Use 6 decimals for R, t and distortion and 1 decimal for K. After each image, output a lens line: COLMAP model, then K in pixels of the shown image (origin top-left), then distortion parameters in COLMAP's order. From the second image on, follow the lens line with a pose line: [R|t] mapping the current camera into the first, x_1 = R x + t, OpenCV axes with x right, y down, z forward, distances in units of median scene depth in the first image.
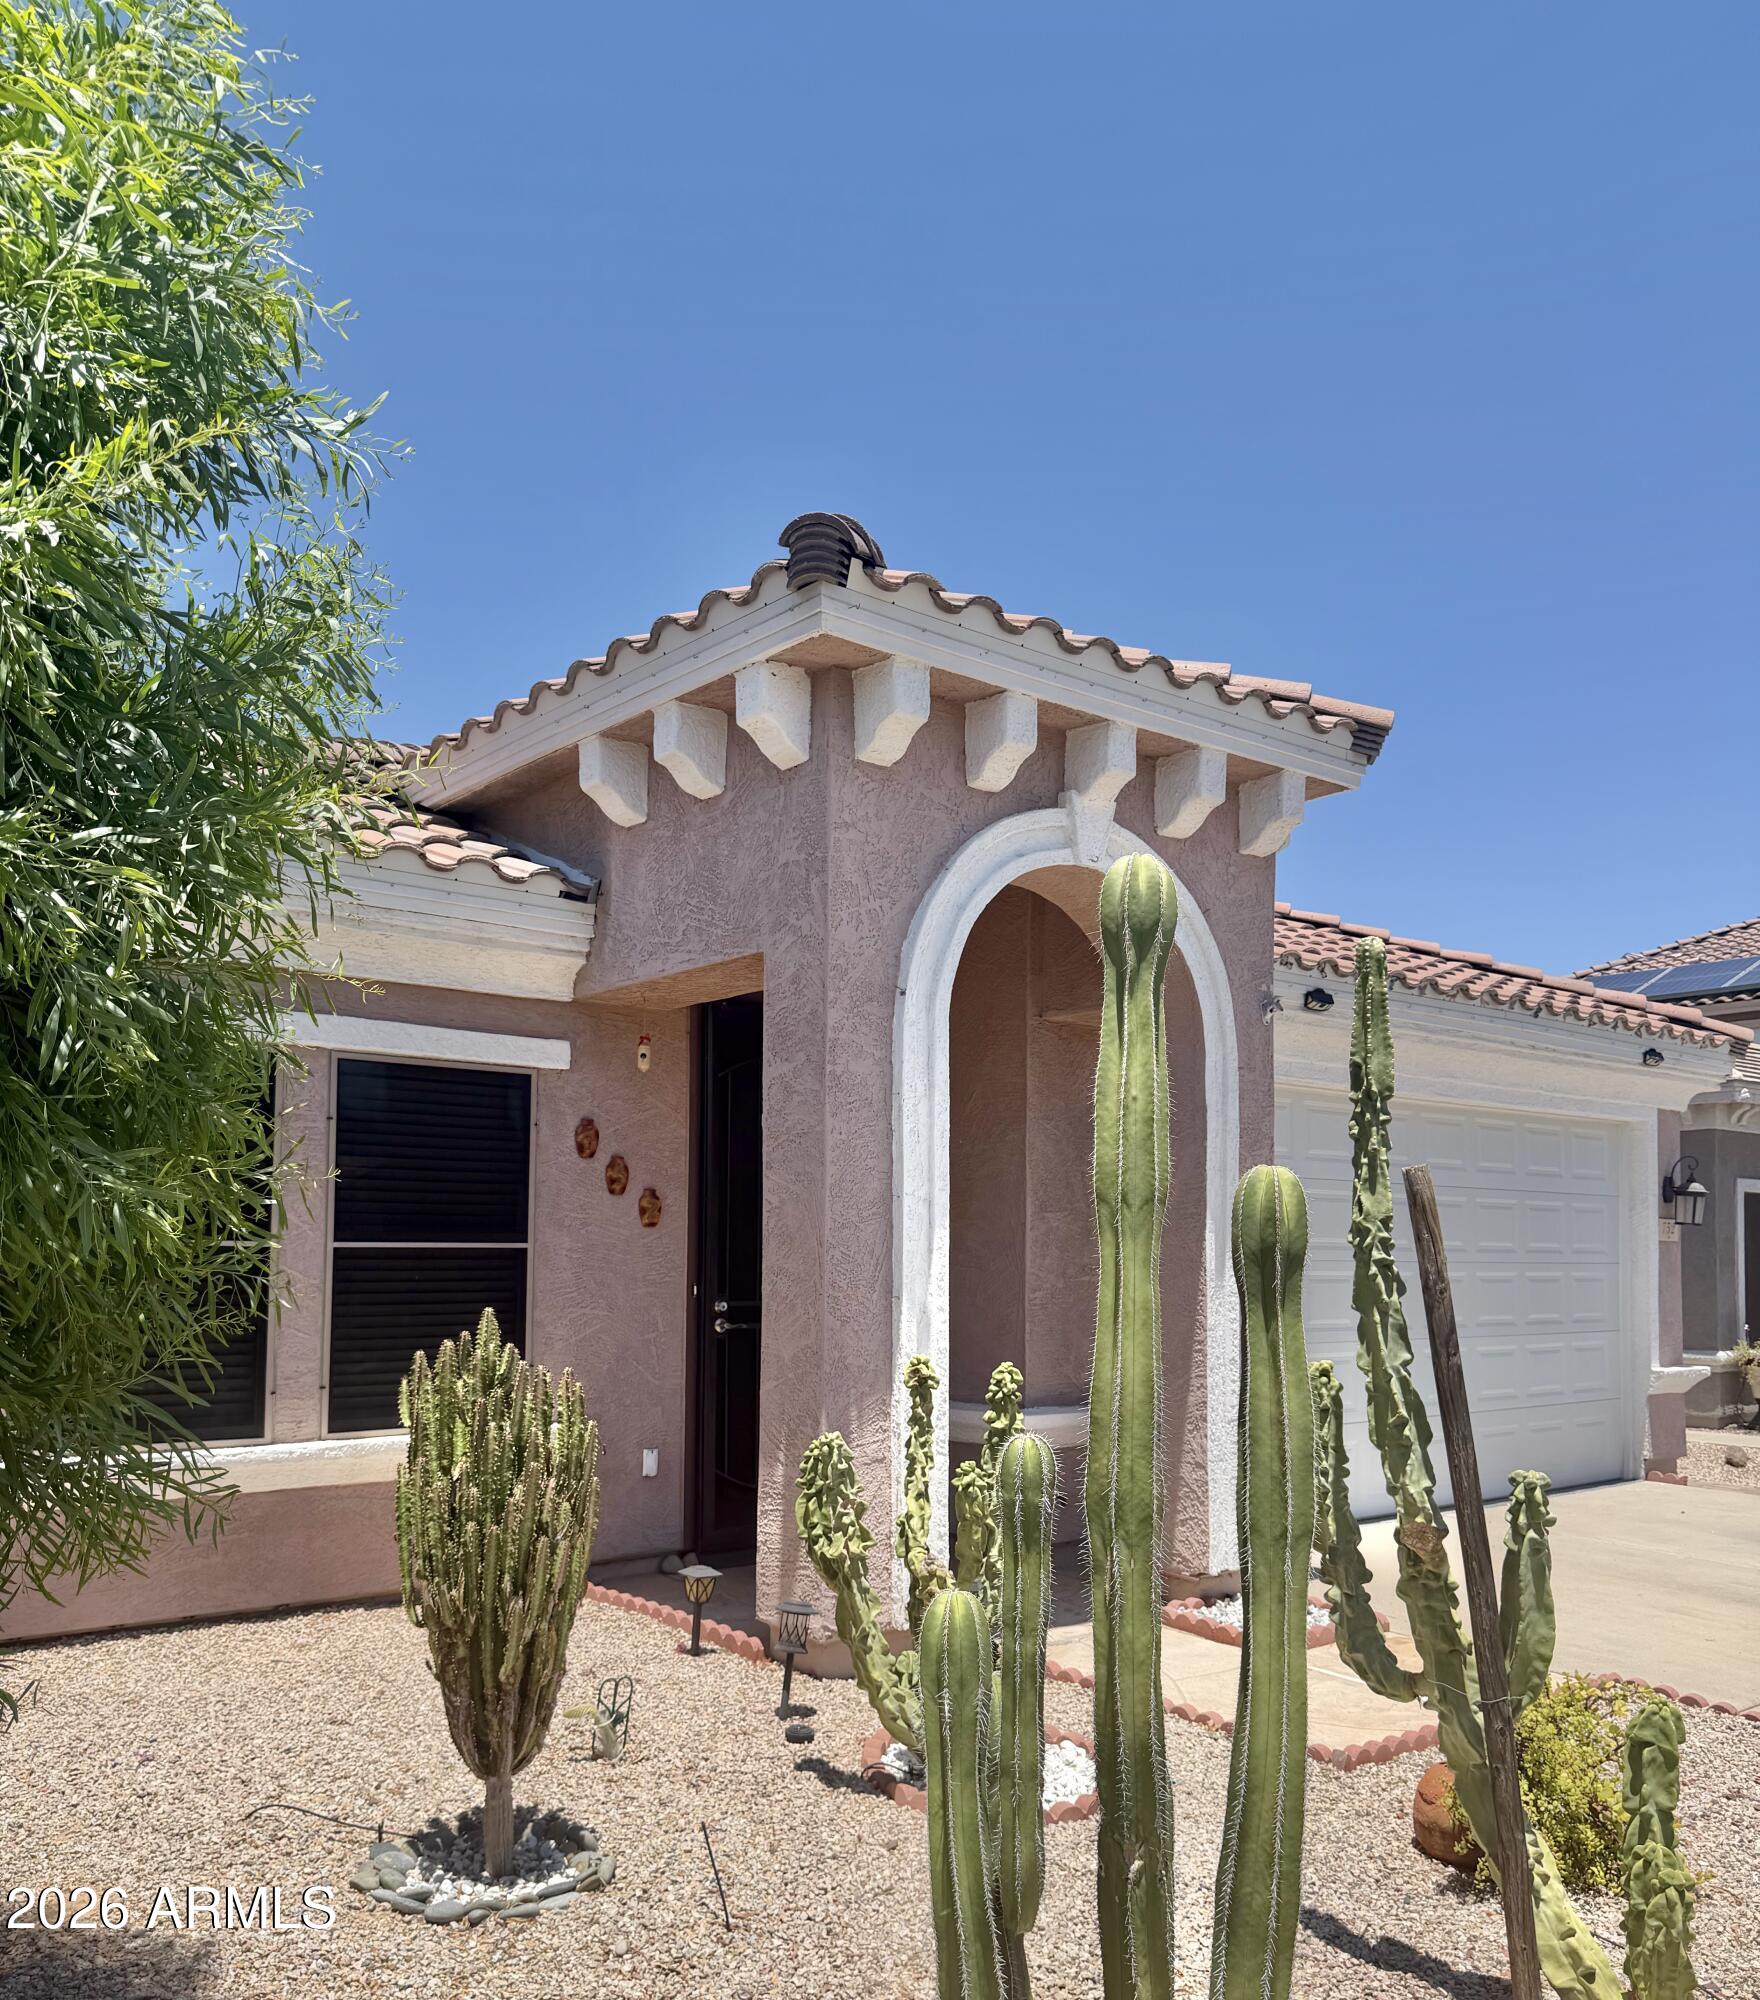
lens RADIAL K [[1632.5, 0, 858.1], [0, 1632.5, 1182.3], [0, 0, 1]] dist [0.088686, -0.001952]
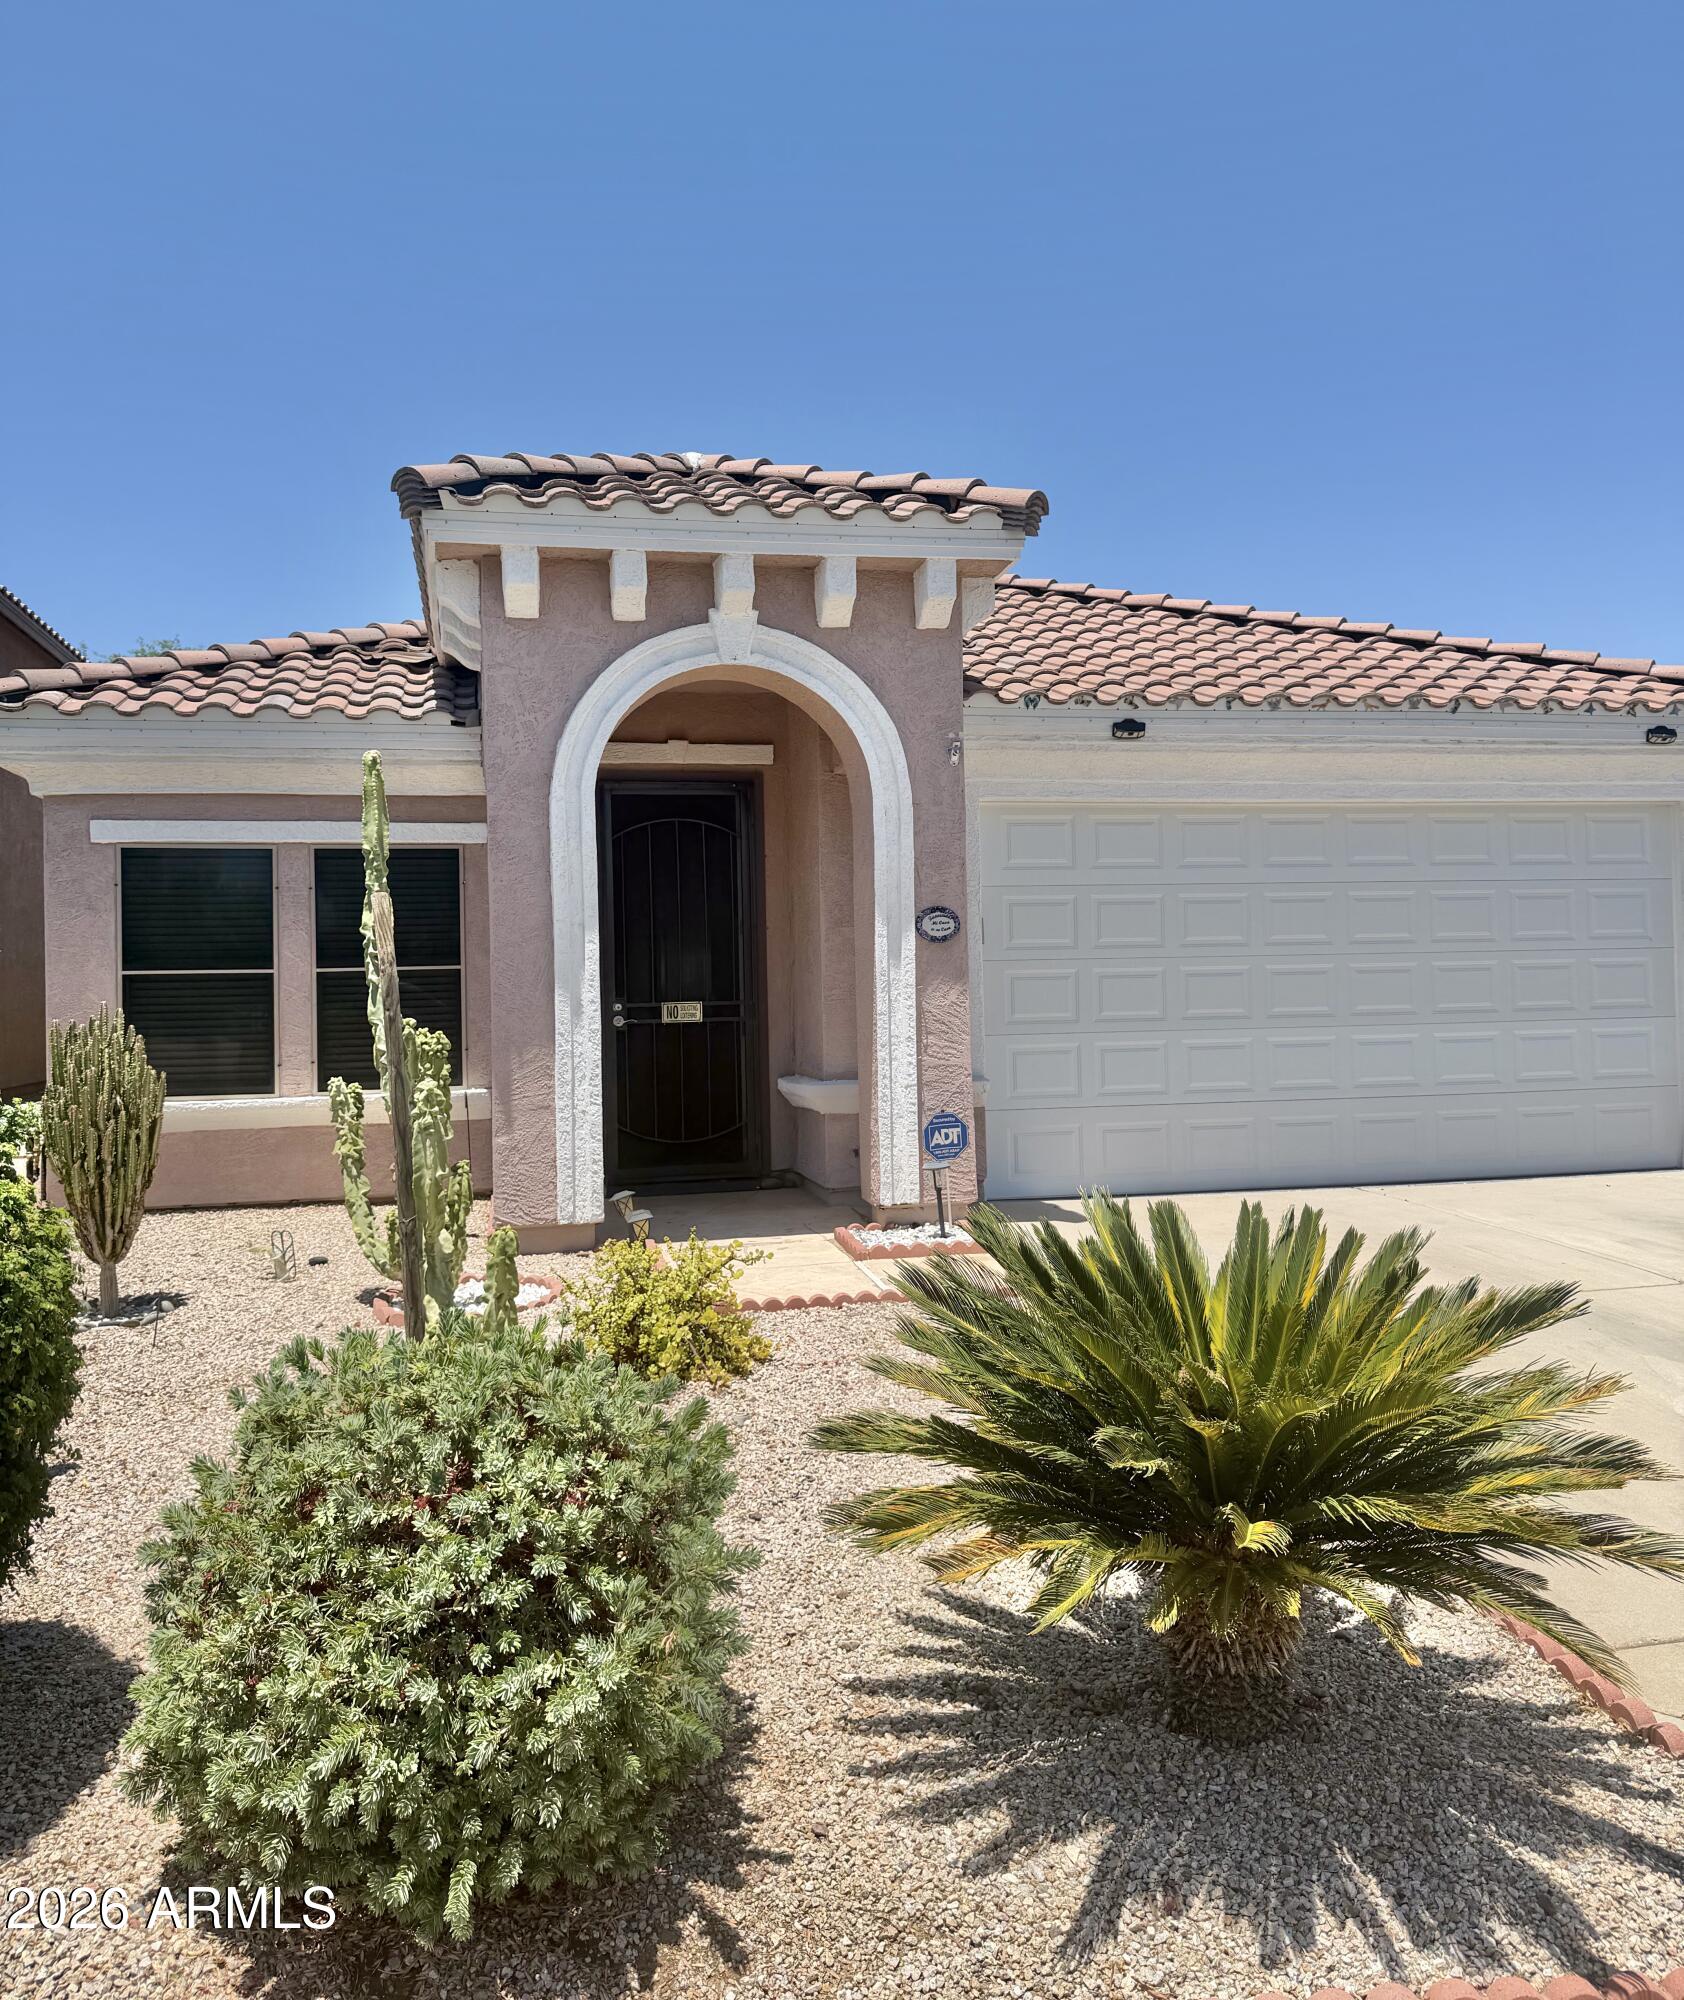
lens RADIAL K [[1539.4, 0, 836.1], [0, 1539.4, 959.4], [0, 0, 1]] dist [0.168697, -0.305322]
pose [[0.892502, -0.038193, -0.449424, 0.708327], [0.050959, 0.998567, 0.016338, 0.026149], [0.448156, -0.037484, 0.893169, -0.076281]]
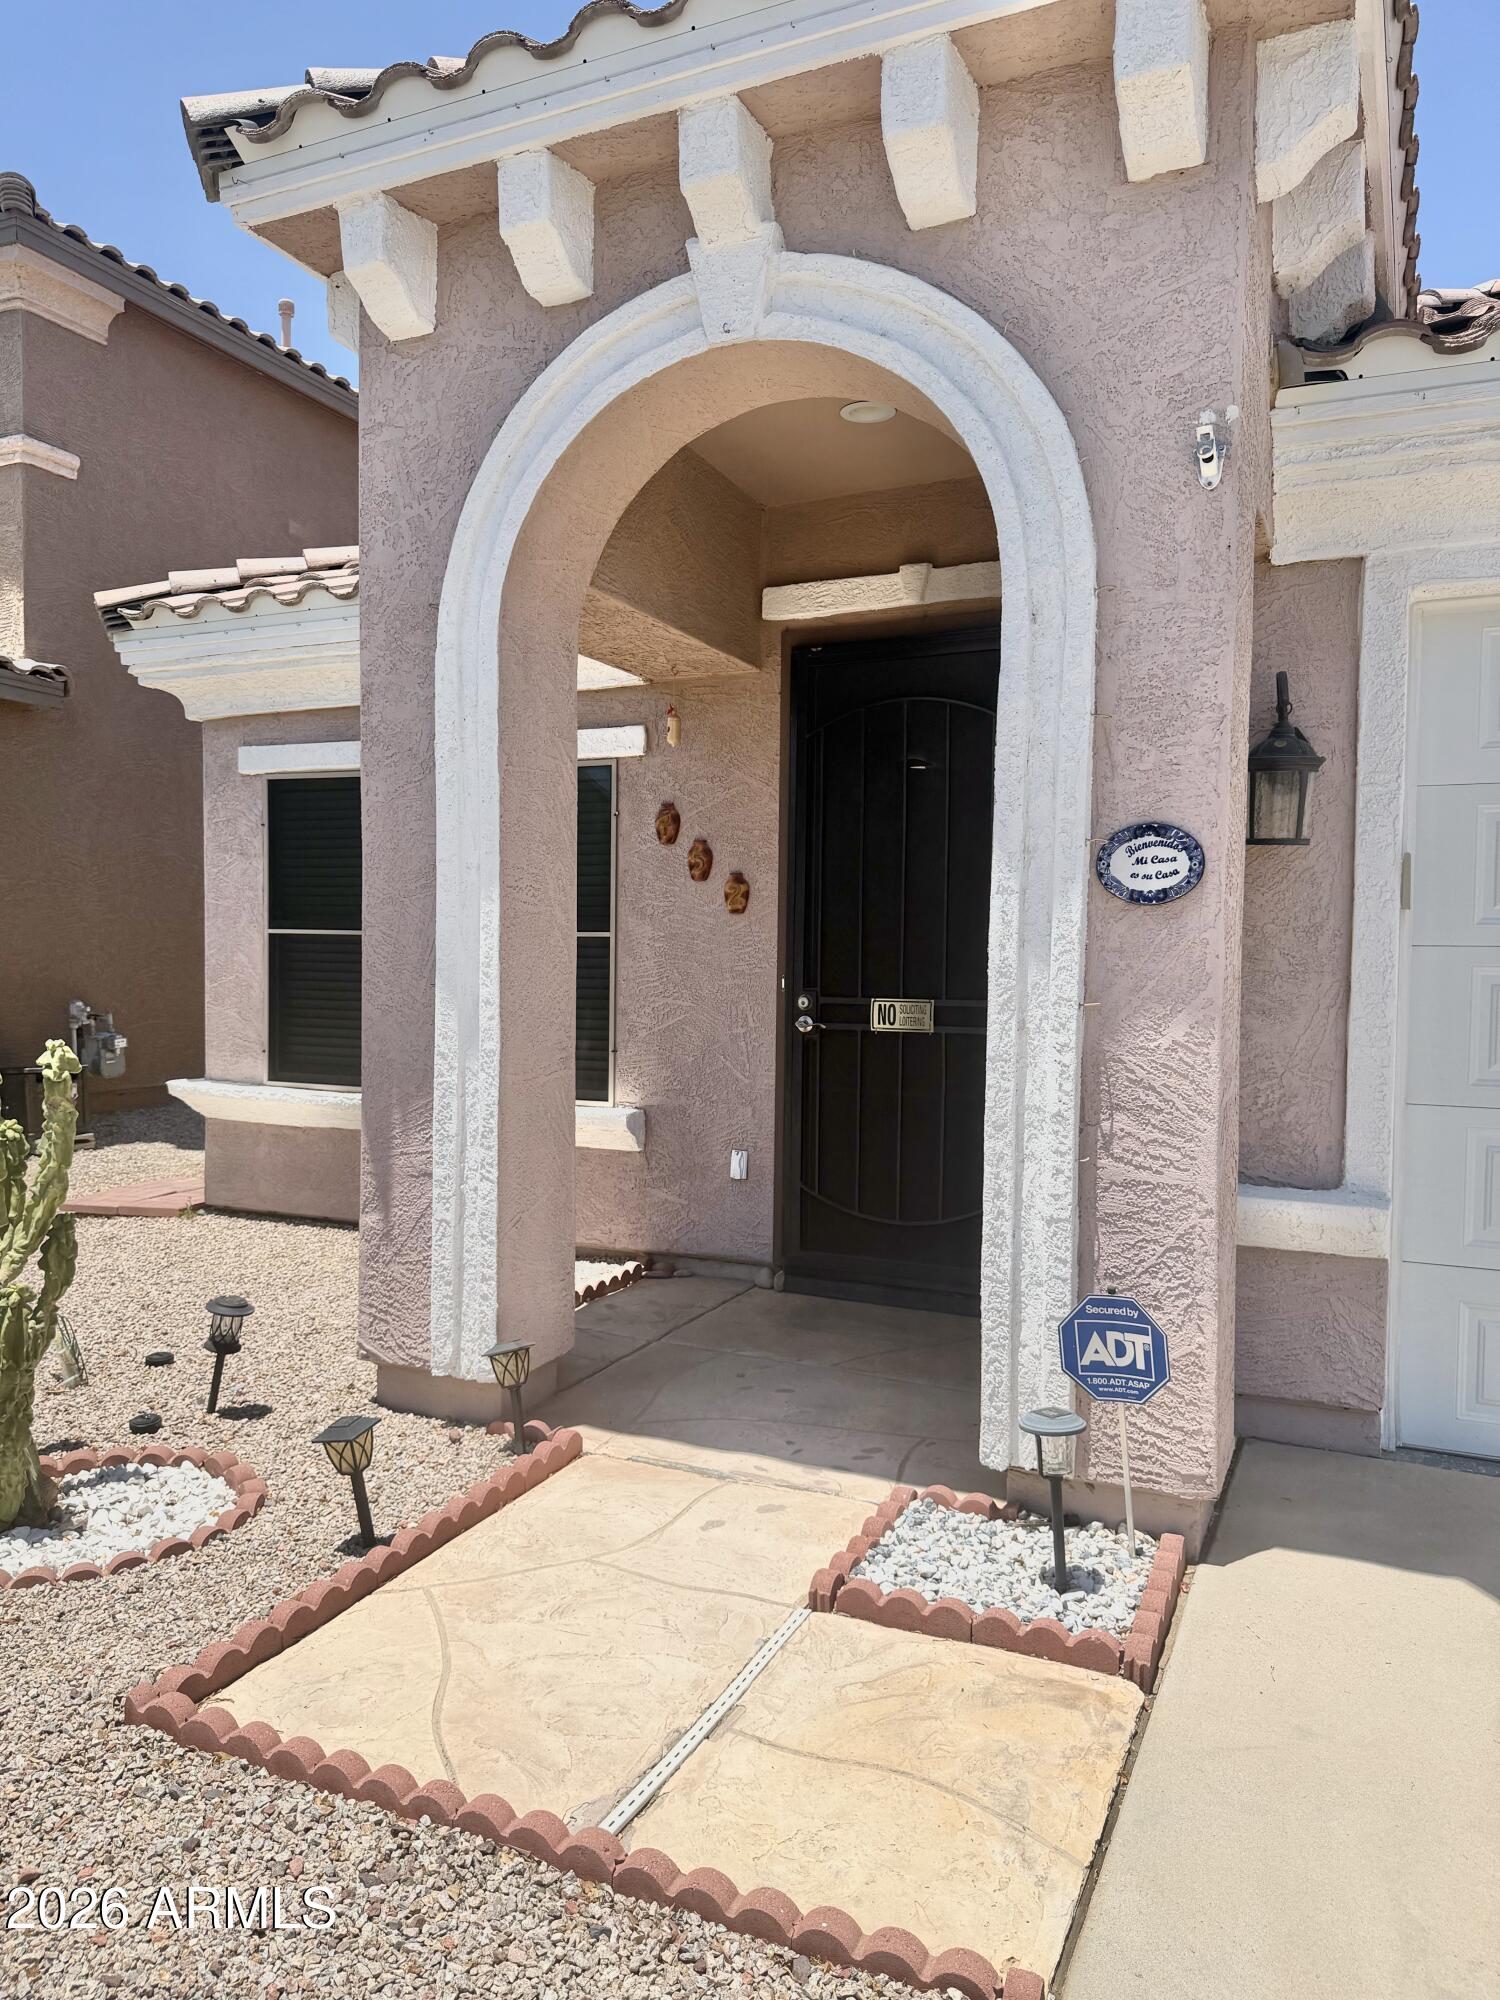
lens RADIAL K [[1389.7, 0, 750.0], [0, 1389.7, 1000.0], [0, 0, 1]] dist [0.150086, -0.230252]
pose [[0.446528, 0.026182, -0.894386, 0.613389], [0.032930, 0.998414, 0.045667, 0.042418], [0.894163, -0.049843, 0.444958, 0.686094]]
